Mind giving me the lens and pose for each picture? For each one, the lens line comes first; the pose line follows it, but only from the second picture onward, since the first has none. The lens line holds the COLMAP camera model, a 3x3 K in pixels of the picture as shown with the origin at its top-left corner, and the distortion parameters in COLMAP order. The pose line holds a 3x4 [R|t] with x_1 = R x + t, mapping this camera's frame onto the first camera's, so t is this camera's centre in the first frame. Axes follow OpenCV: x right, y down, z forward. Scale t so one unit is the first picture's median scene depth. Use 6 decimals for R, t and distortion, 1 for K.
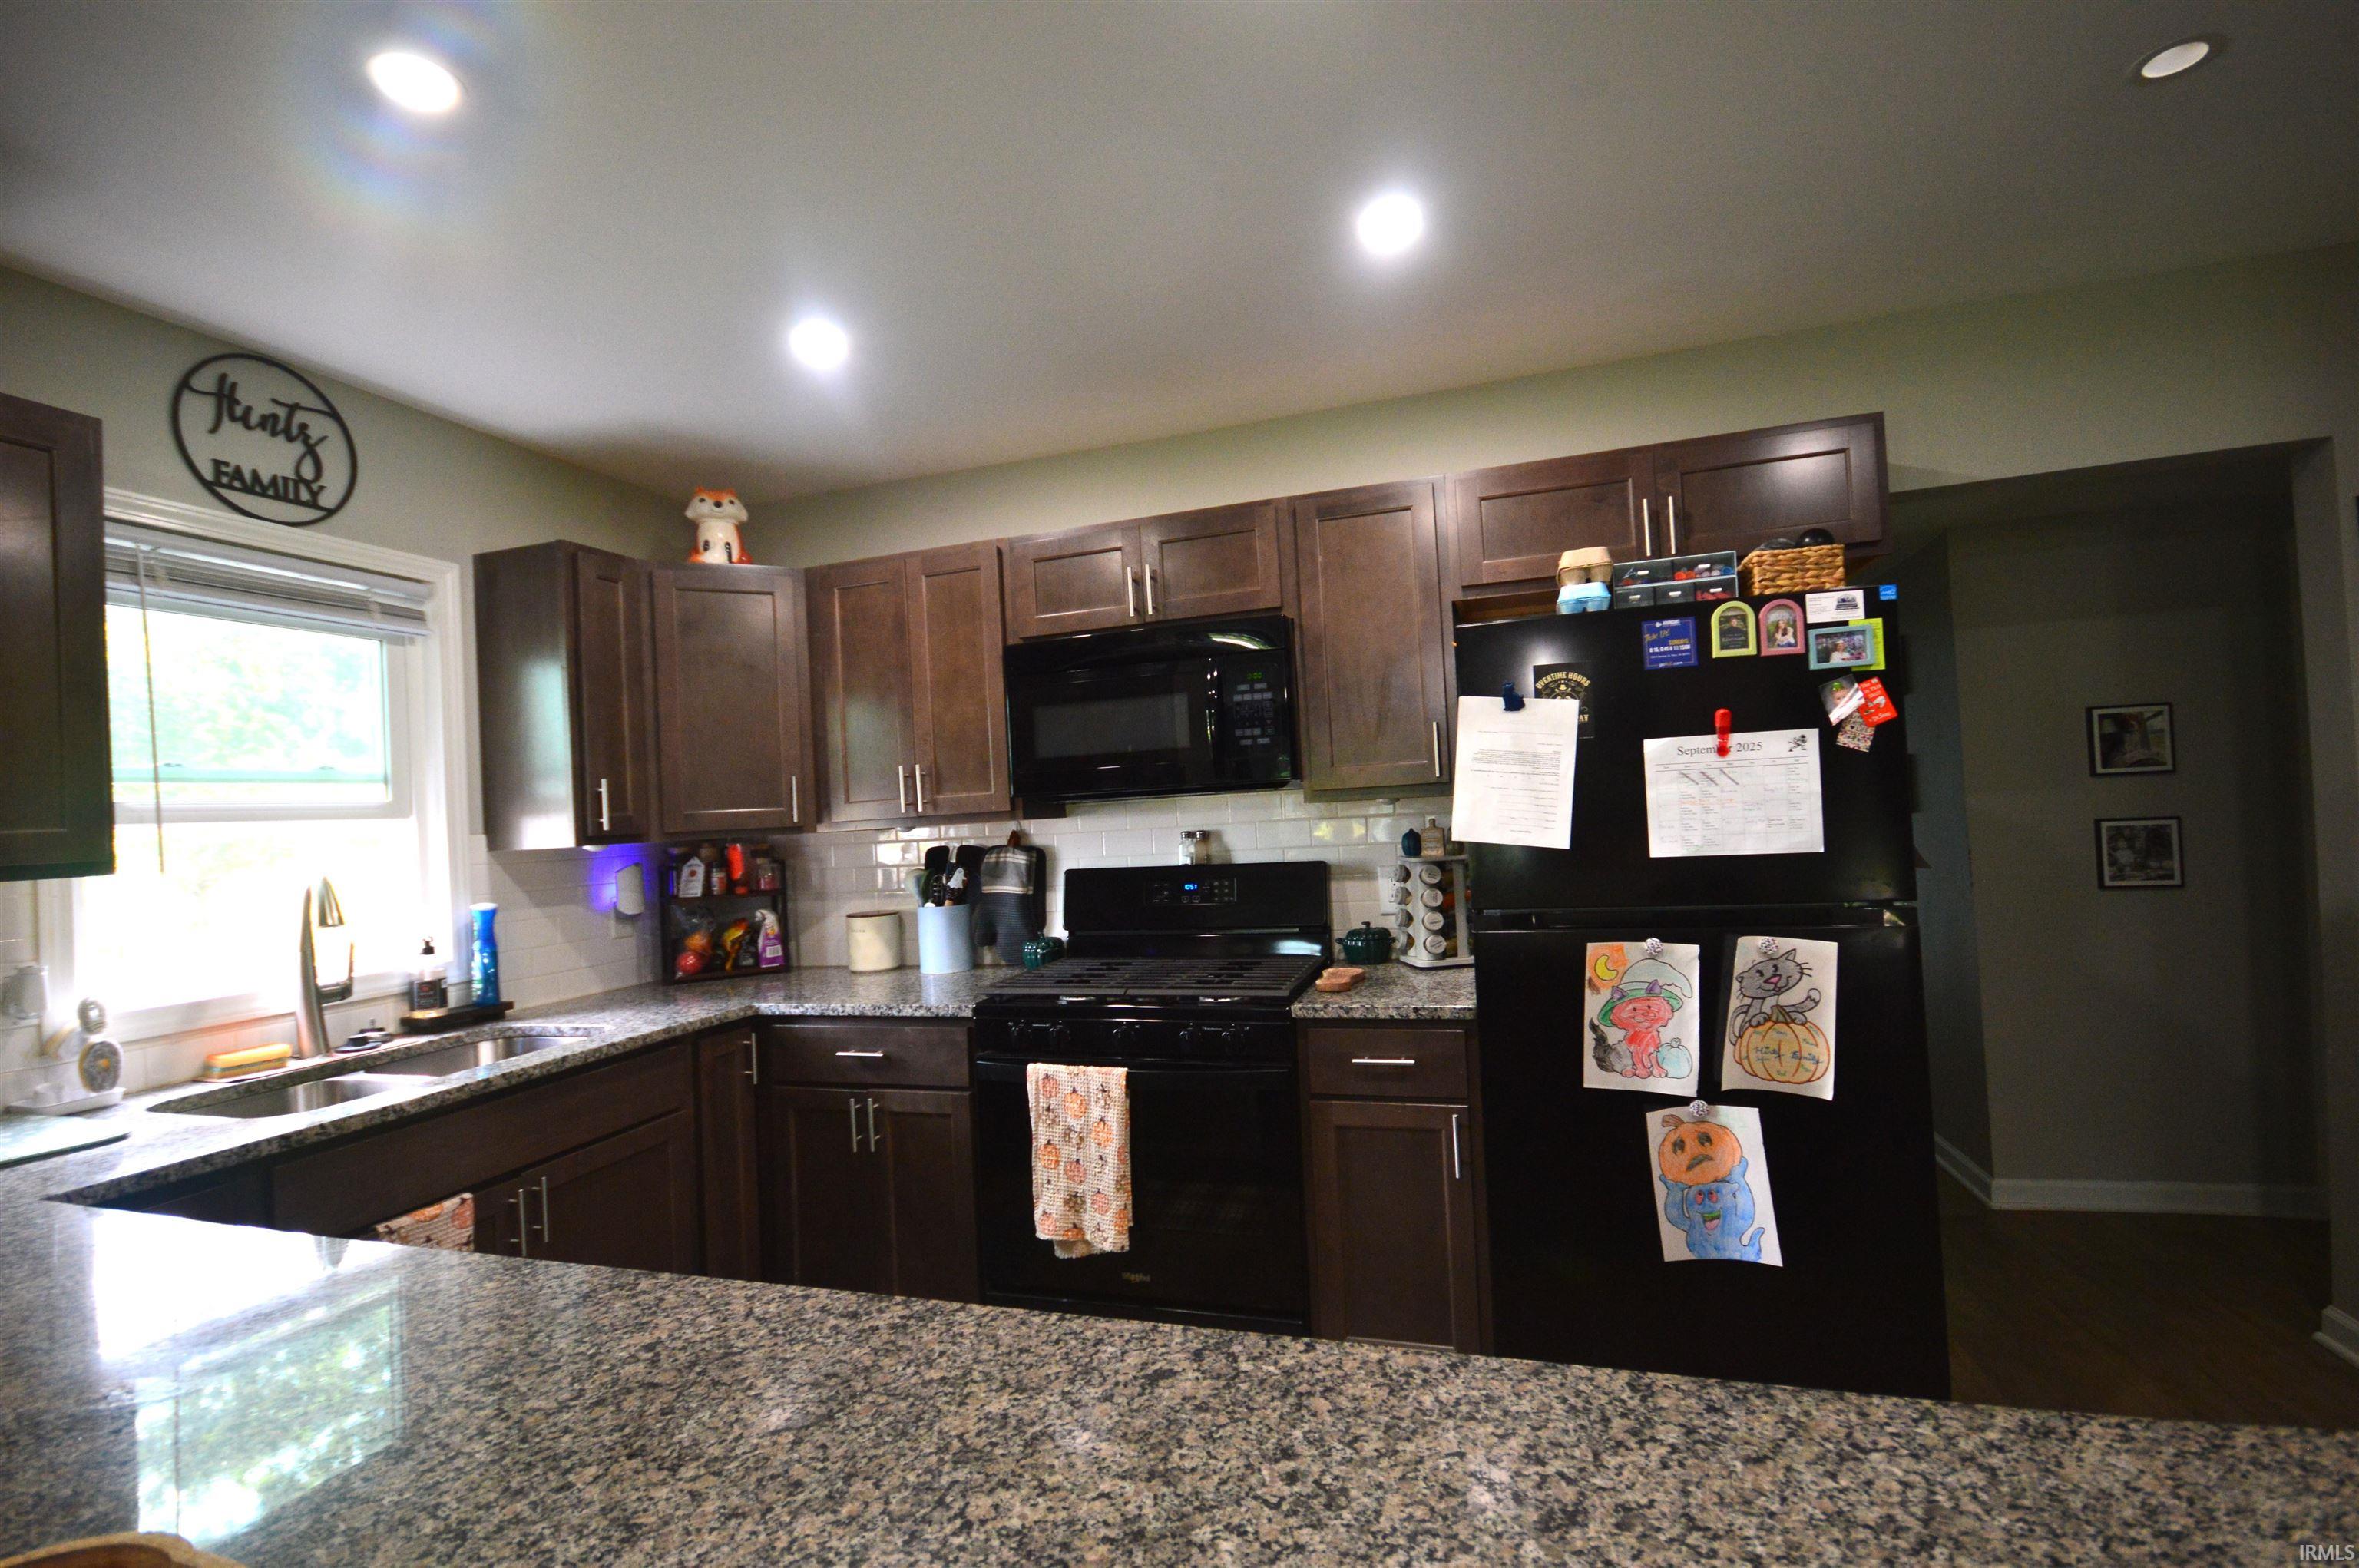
lens RADIAL K [[1064.0, 0, 1176.3], [0, 1064.0, 797.0], [0, 0, 1]] dist [-0.007796, -0.005663]
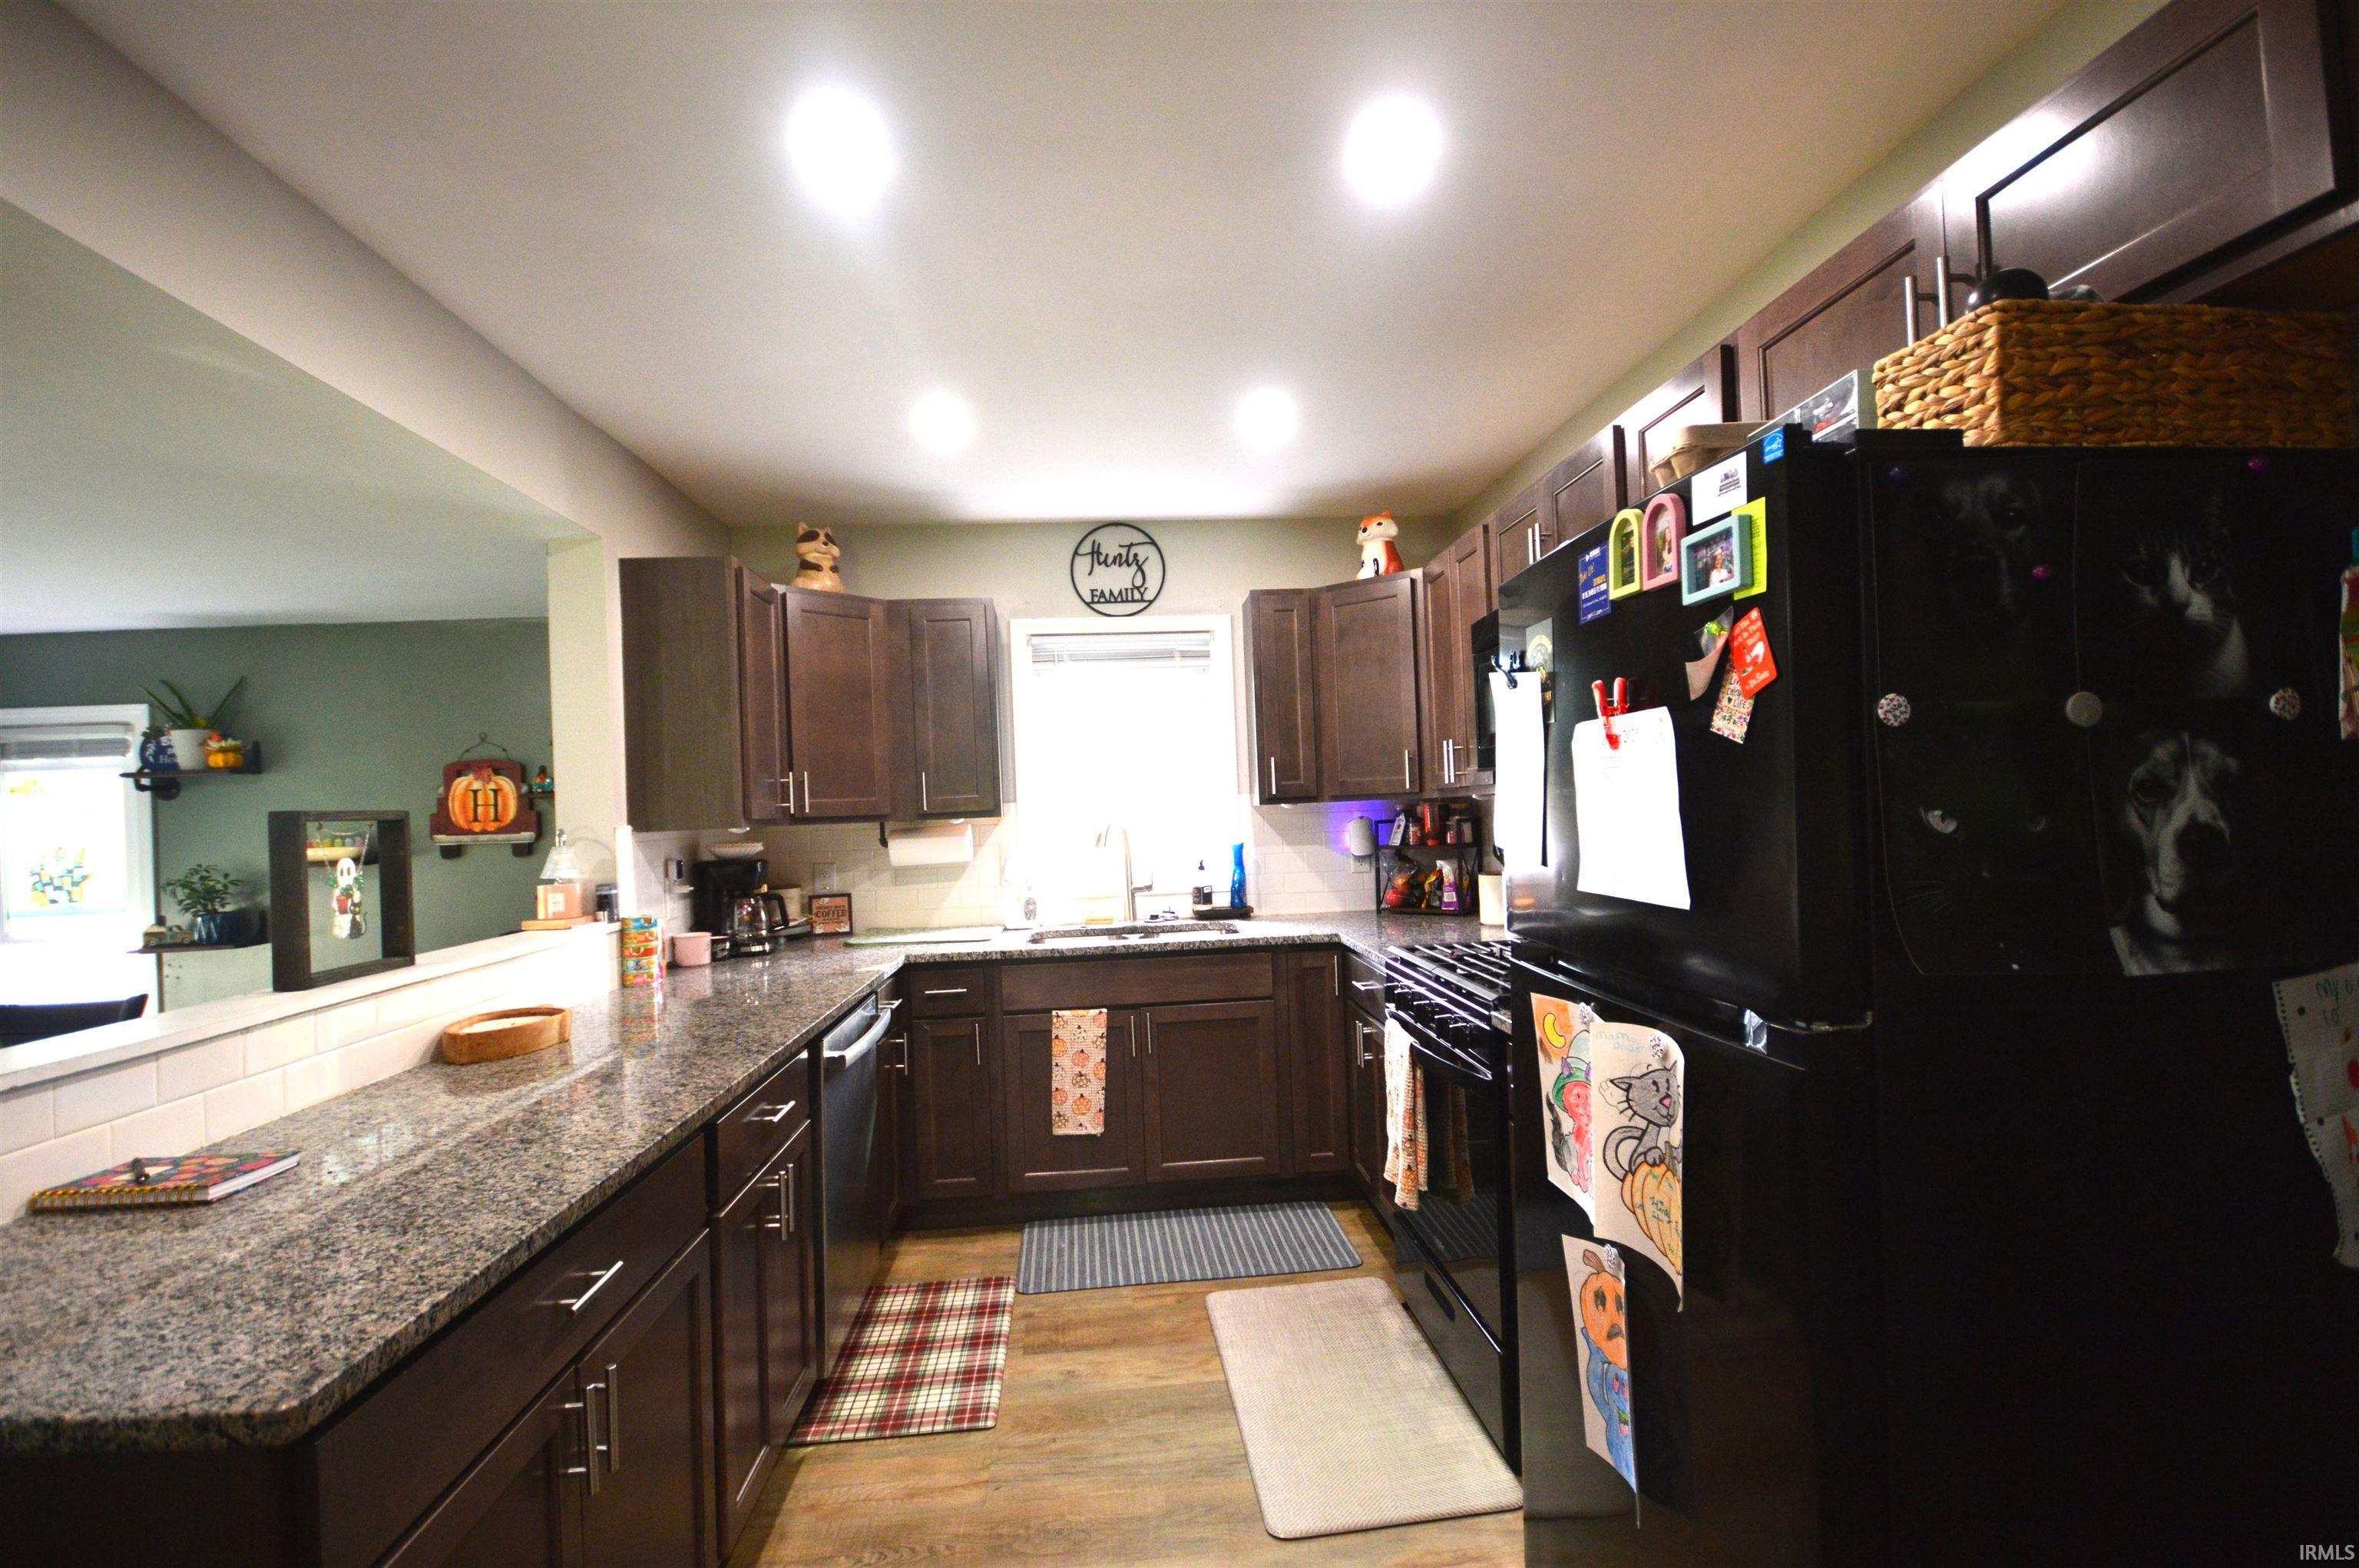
lens RADIAL K [[1087.5, 0, 1182.6], [0, 1087.5, 790.3], [0, 0, 1]] dist [0.003886, 0.000772]
pose [[0.372883, 0.024928, -0.927543, 0.769796], [0.033077, 0.998647, 0.040136, -0.036325], [0.927289, -0.045646, 0.371554, 0.363142]]
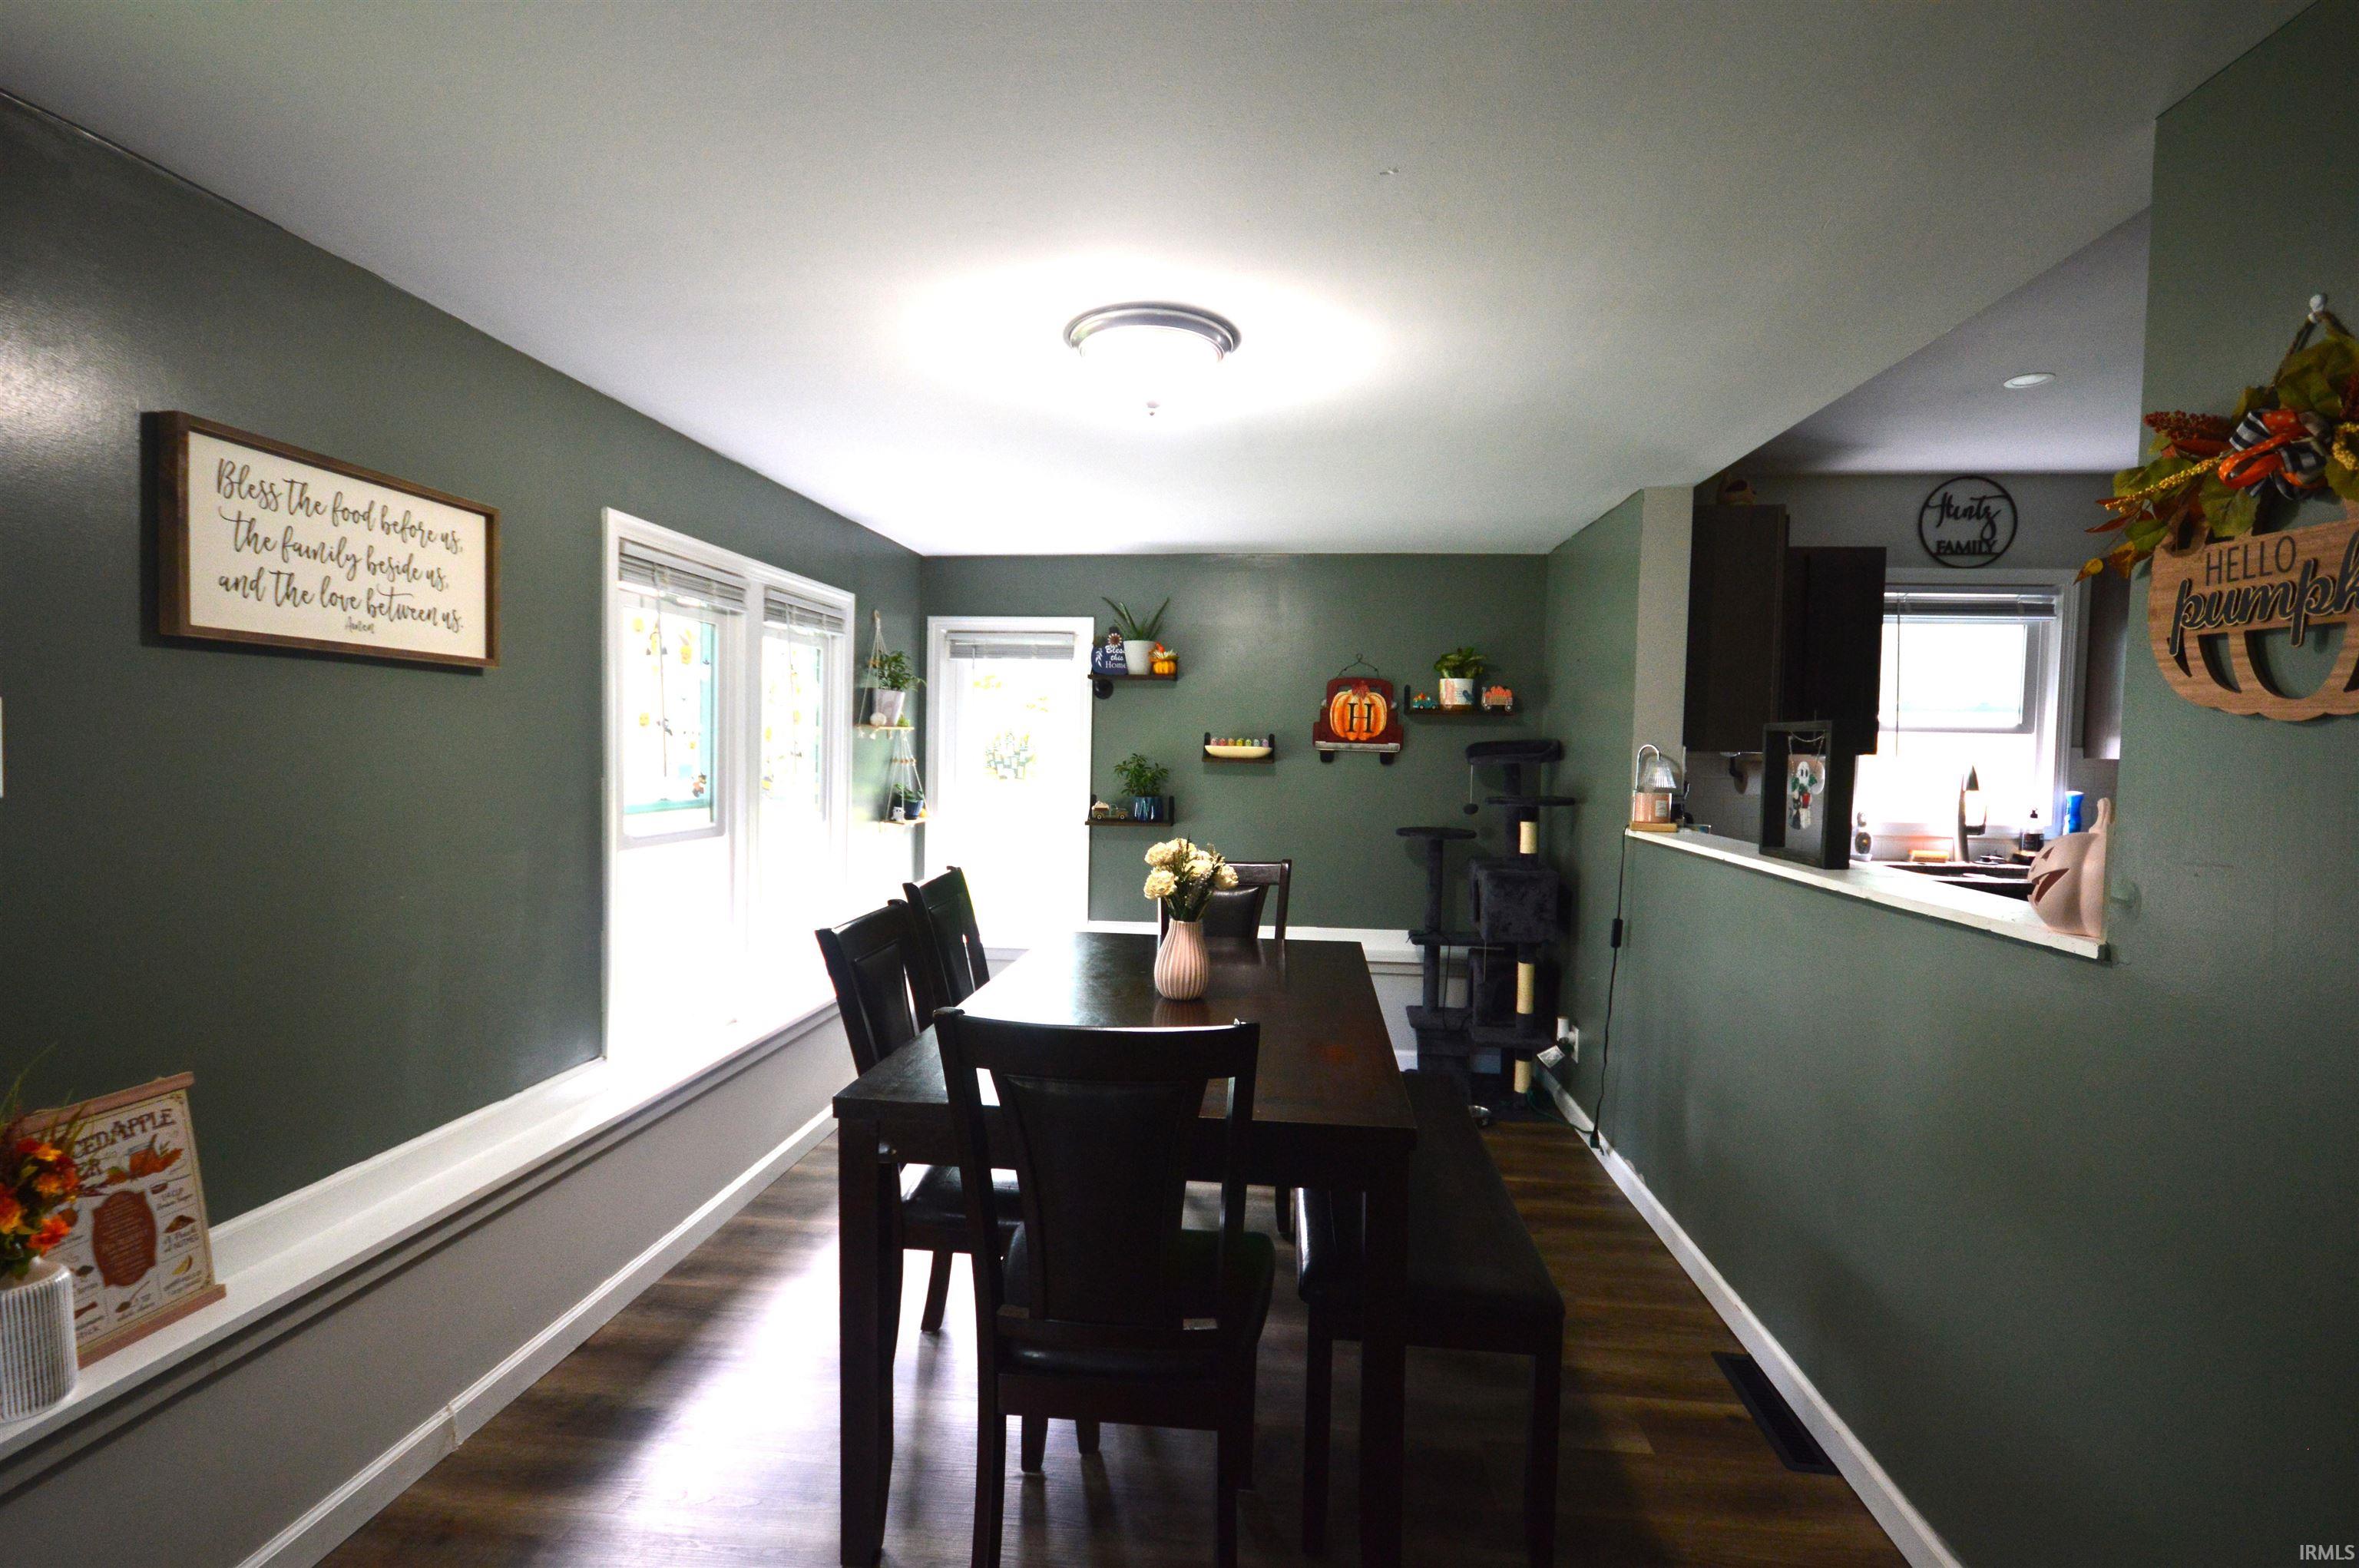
lens RADIAL K [[1064.0, 0, 1175.2], [0, 1064.0, 795.7], [0, 0, 1]] dist [-0.007796, -0.005663]
pose [[0.202626, 0.104241, -0.973692, 0.601118], [-0.016018, 0.994538, 0.103139, -0.032767], [0.979125, -0.005302, 0.203189, -0.623365]]
